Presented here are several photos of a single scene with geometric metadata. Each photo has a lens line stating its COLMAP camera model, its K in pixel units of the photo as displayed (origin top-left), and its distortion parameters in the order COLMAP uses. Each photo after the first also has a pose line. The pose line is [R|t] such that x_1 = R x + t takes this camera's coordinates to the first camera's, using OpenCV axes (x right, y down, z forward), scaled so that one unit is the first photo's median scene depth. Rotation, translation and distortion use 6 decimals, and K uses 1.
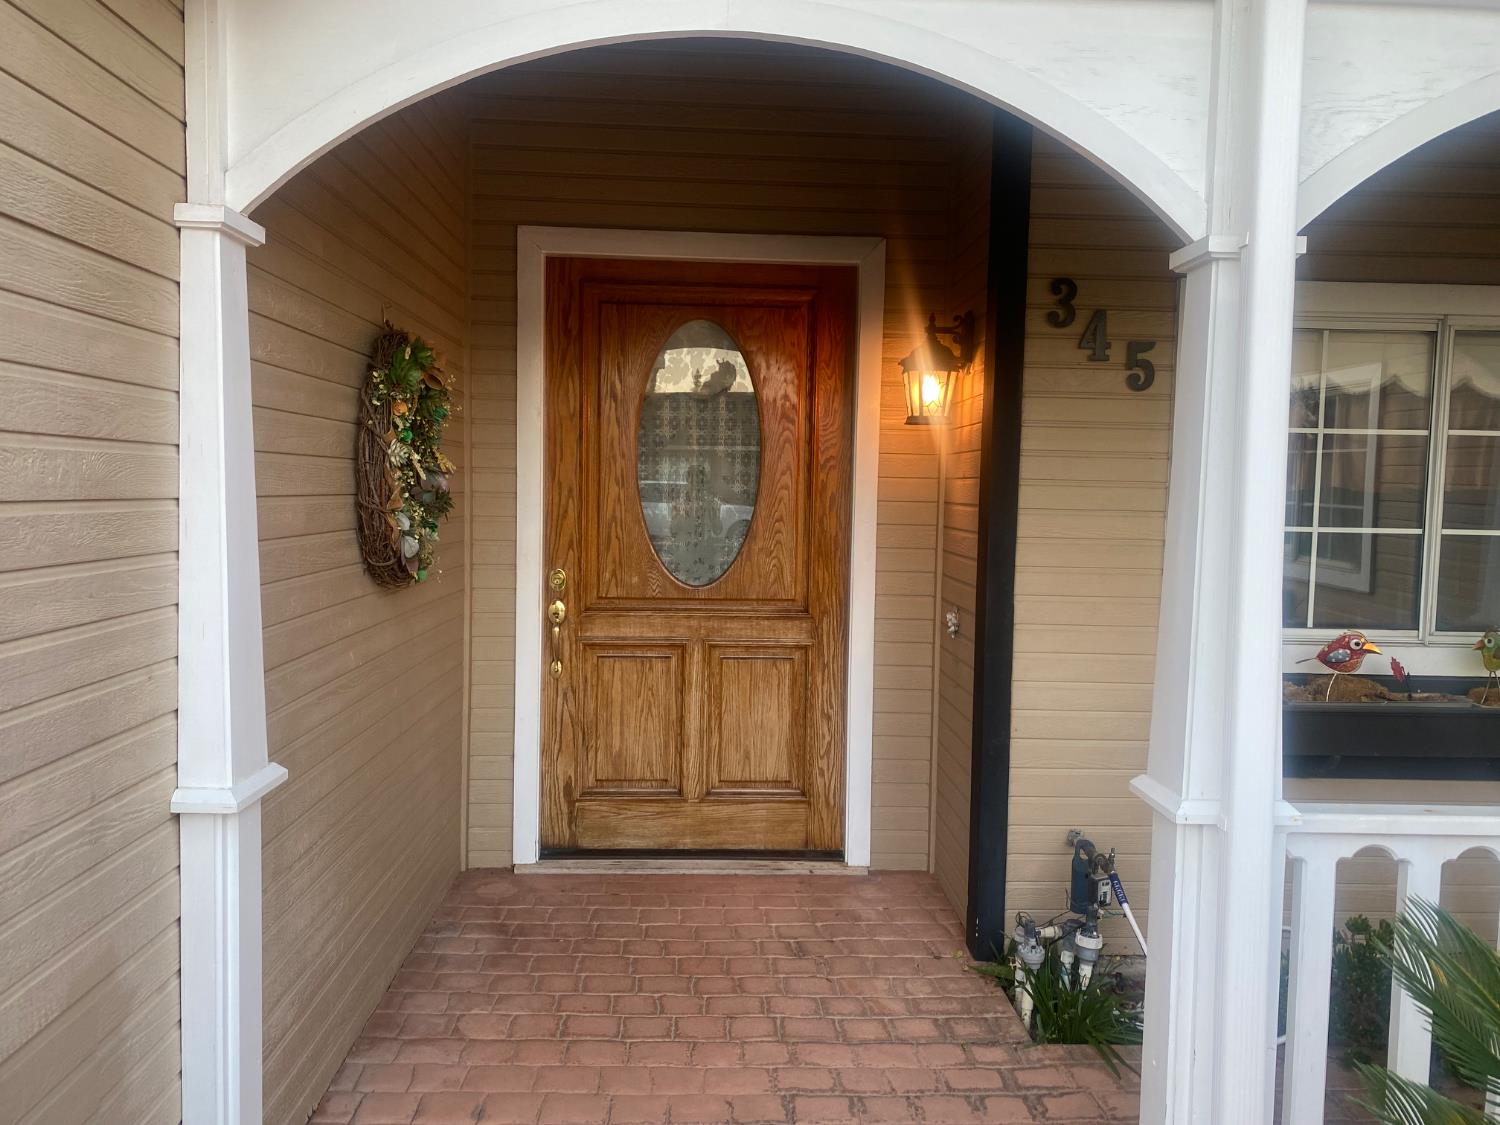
lens RADIAL K [[1144.6, 0, 745.9], [0, 1144.6, 559.1], [0, 0, 1]] dist [0.012636, 0.001794]
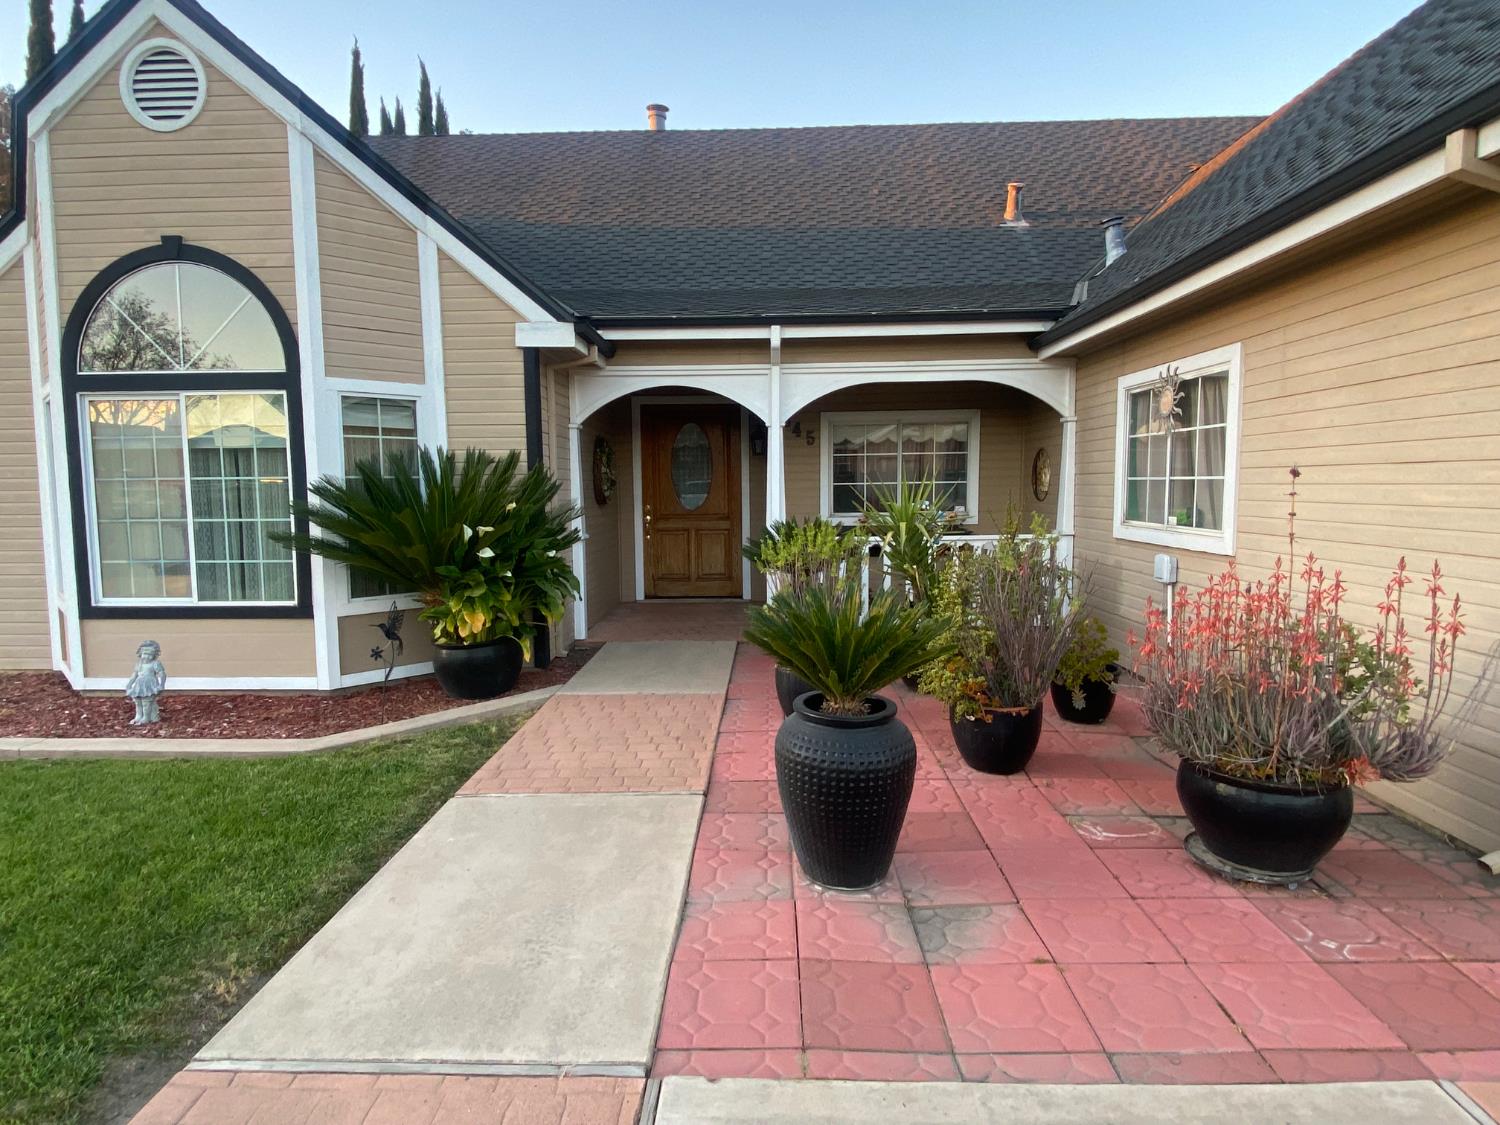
lens RADIAL K [[830.8, 0, 753.3], [0, 830.8, 560.9], [0, 0, 1]] dist [-0.000912, -0.000012]
pose [[0.998181, -0.026816, -0.053991, 0.240001], [0.028047, 0.999361, 0.022167, 0.115493], [0.053362, -0.023641, 0.998295, -1.233568]]
